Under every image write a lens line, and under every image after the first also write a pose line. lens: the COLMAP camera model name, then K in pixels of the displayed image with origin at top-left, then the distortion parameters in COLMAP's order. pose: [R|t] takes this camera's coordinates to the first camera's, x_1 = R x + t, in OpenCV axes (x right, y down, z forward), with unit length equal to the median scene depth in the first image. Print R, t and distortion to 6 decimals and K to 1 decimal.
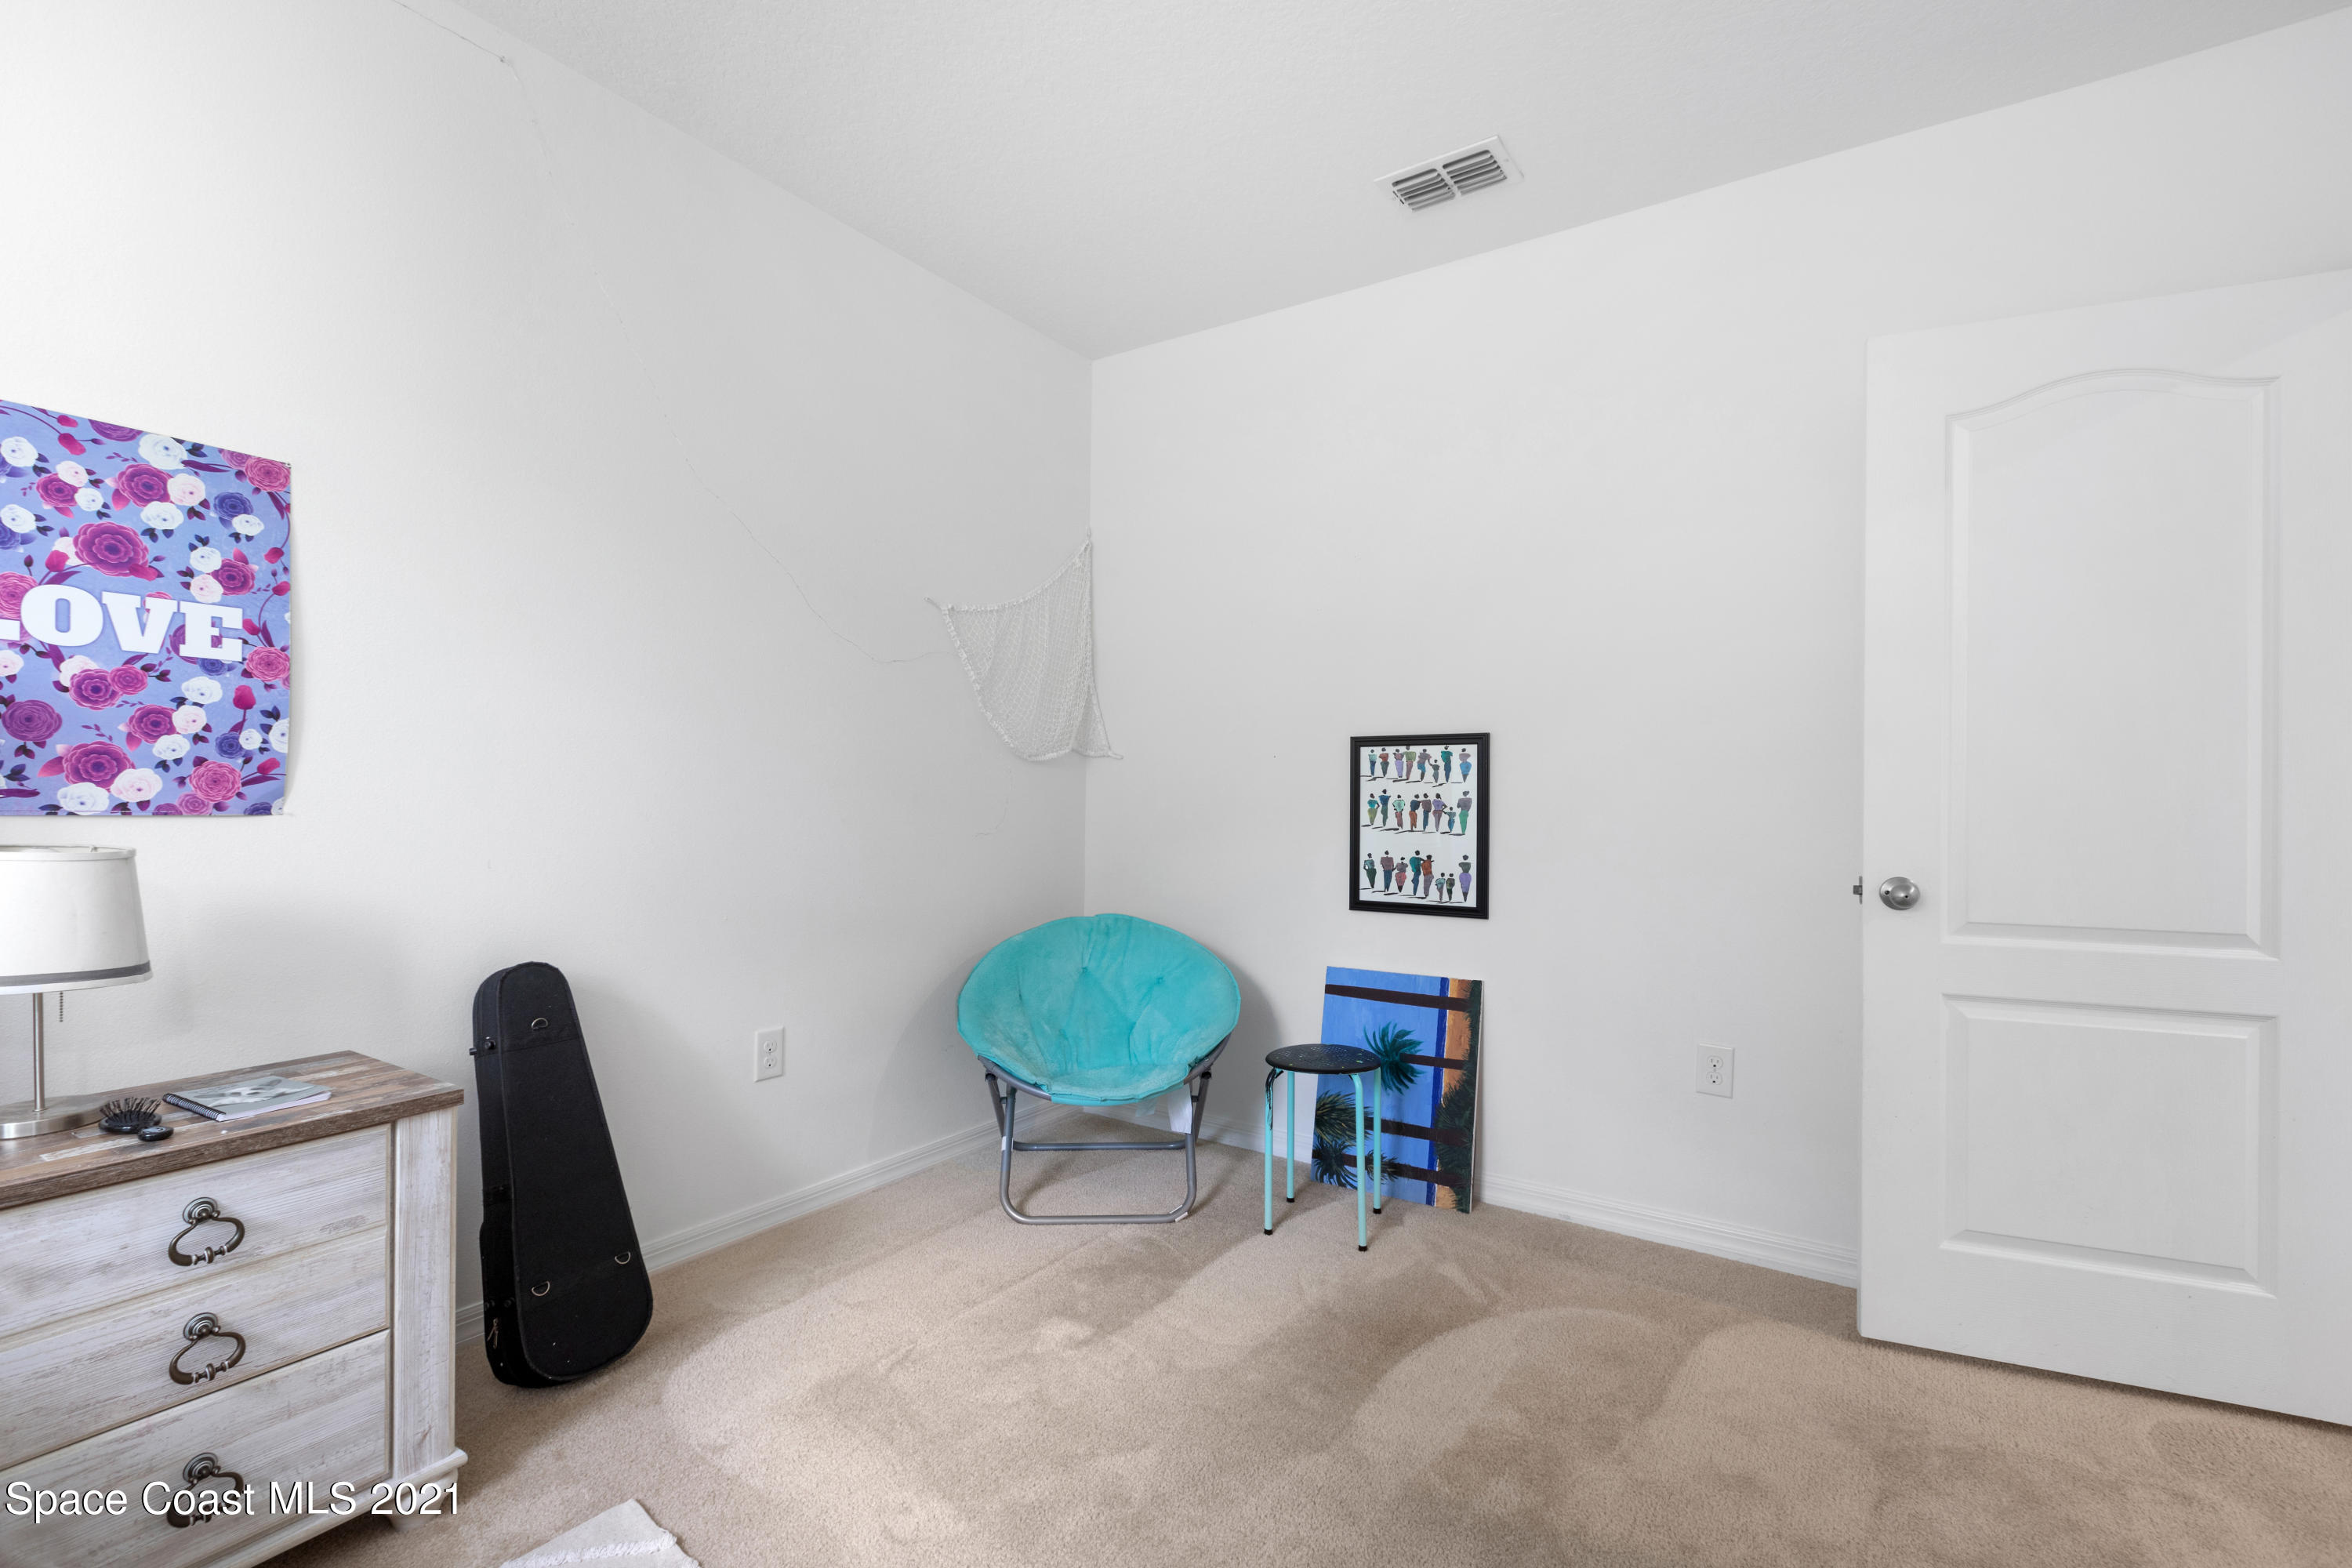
lens RADIAL K [[1059.7, 0, 1167.4], [0, 1059.7, 790.6], [0, 0, 1]] dist [0.005390, -0.001810]
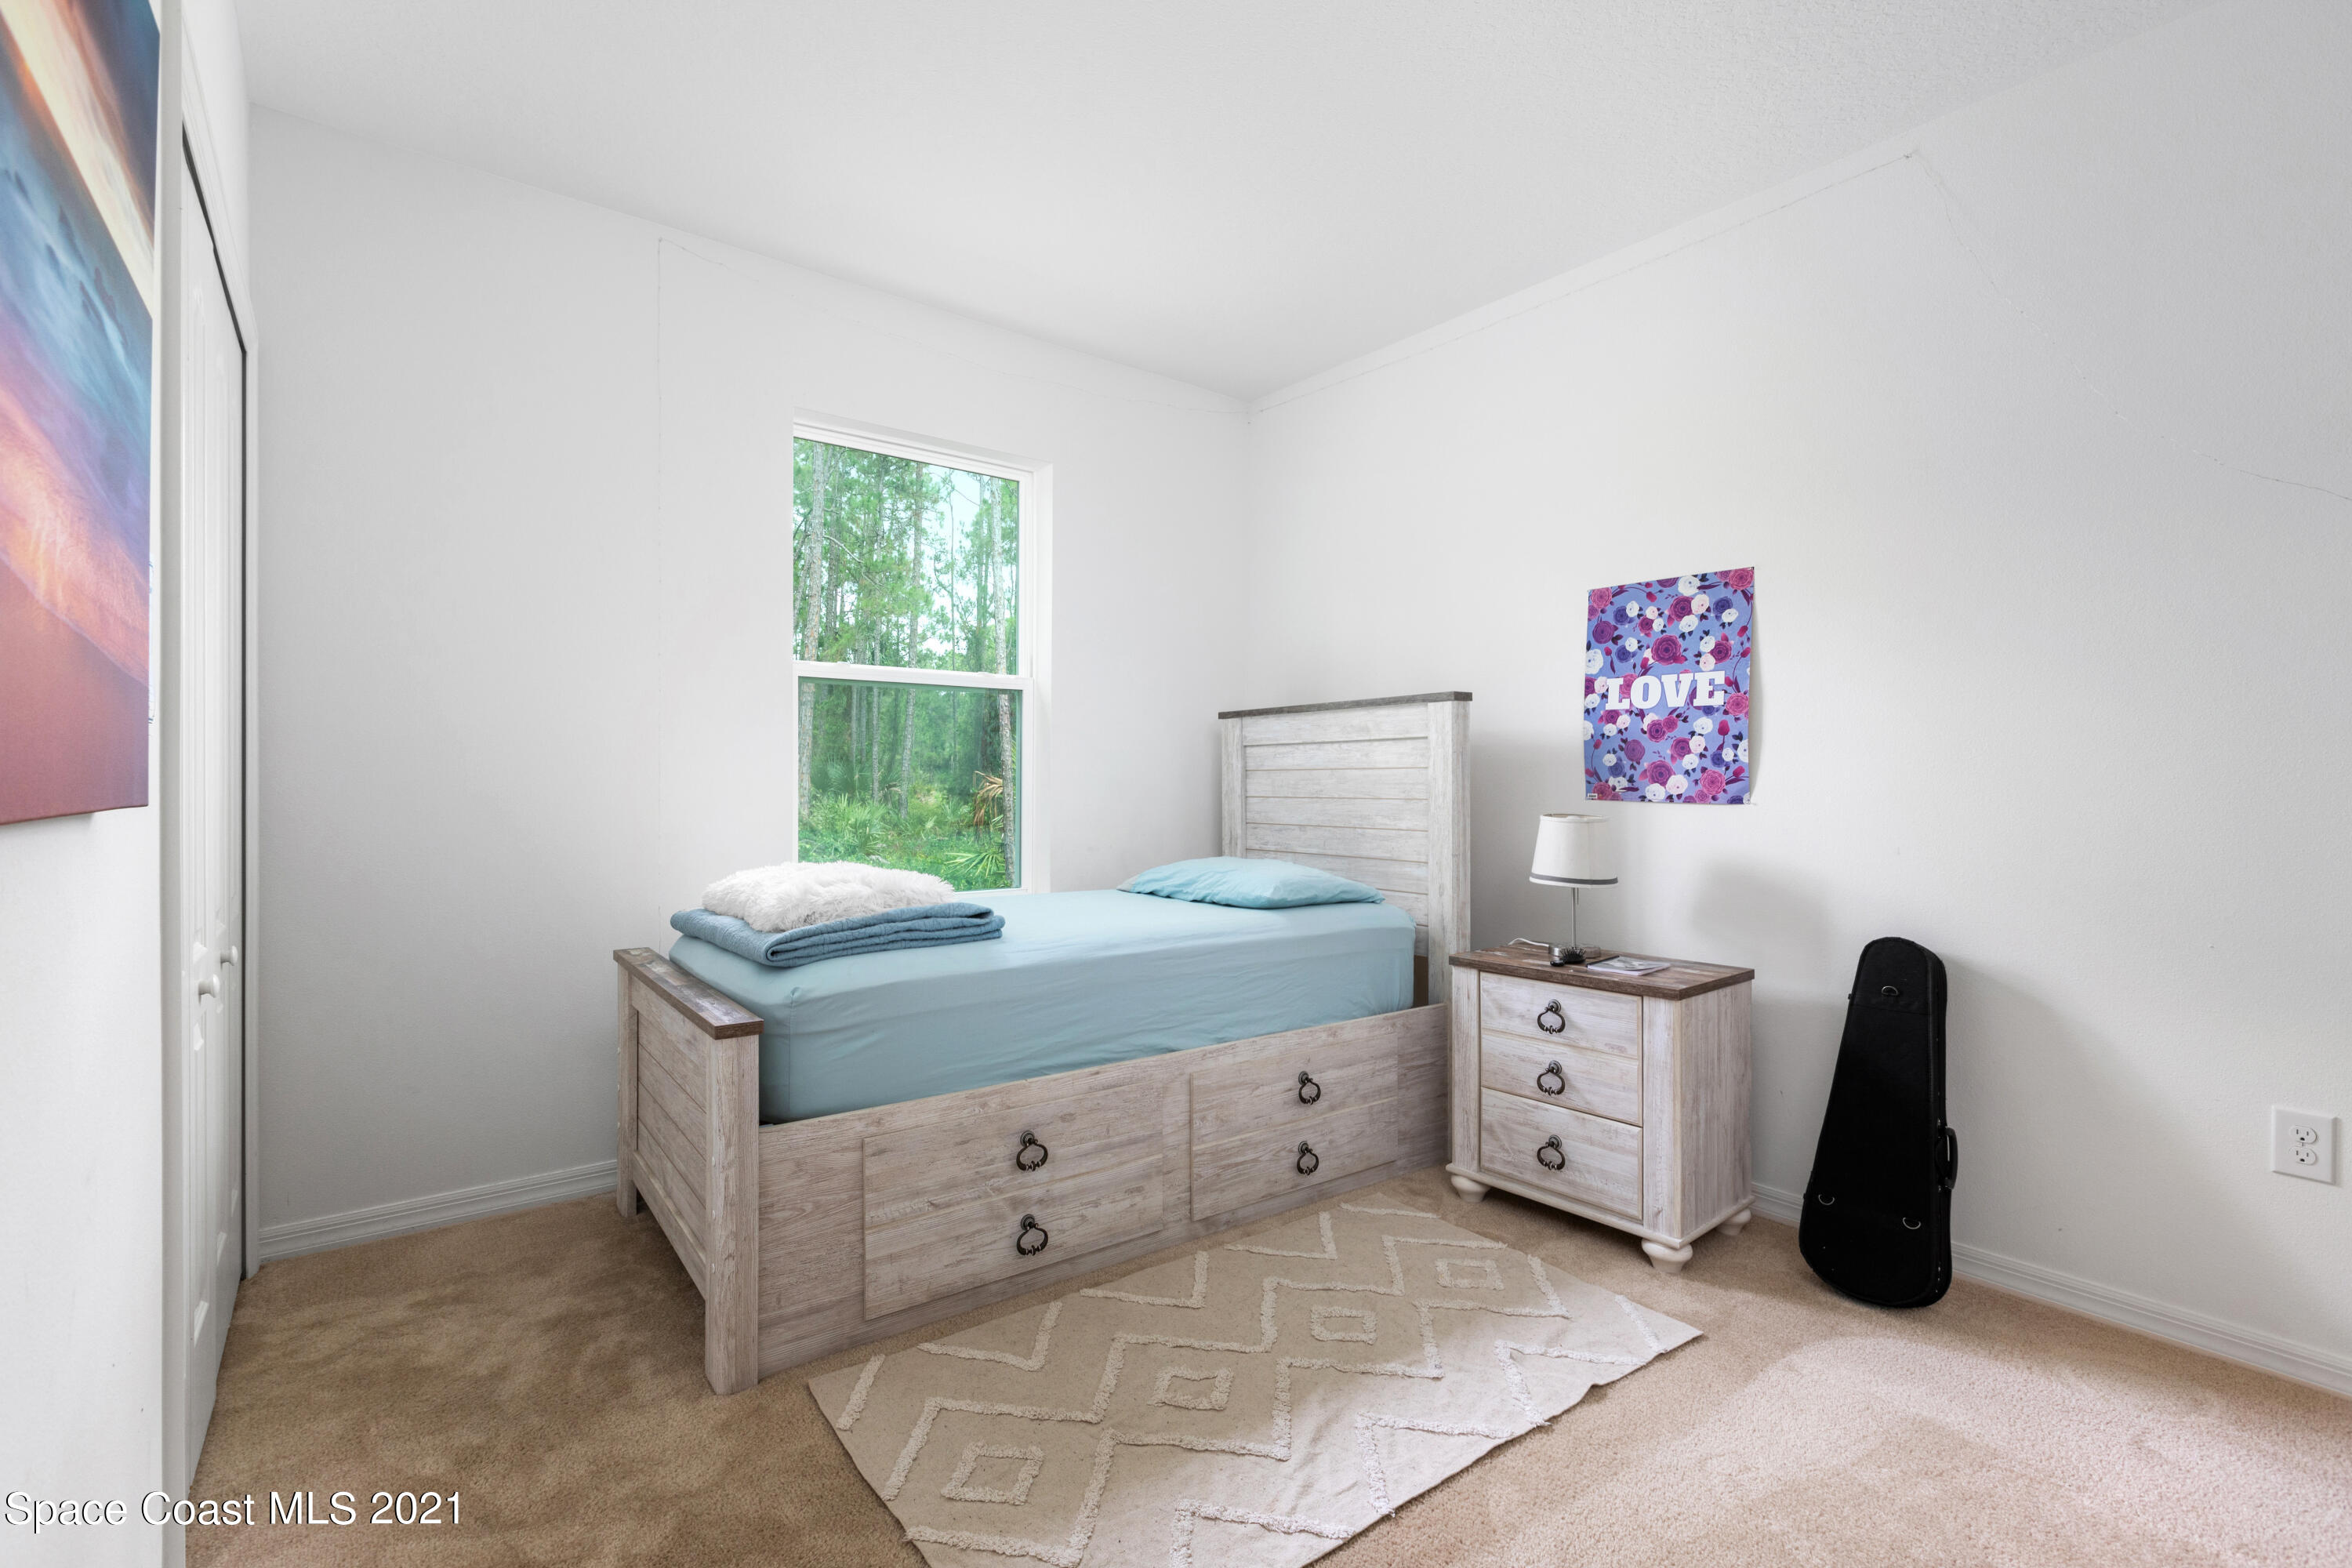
lens RADIAL K [[1059.7, 0, 1192.3], [0, 1059.7, 781.7], [0, 0, 1]] dist [0.005390, -0.001810]
pose [[-0.293339, -0.014801, -0.955894, 0.870598], [-0.007054, 0.999886, -0.013318, 0.017925], [0.955982, 0.002836, -0.293411, 0.738910]]
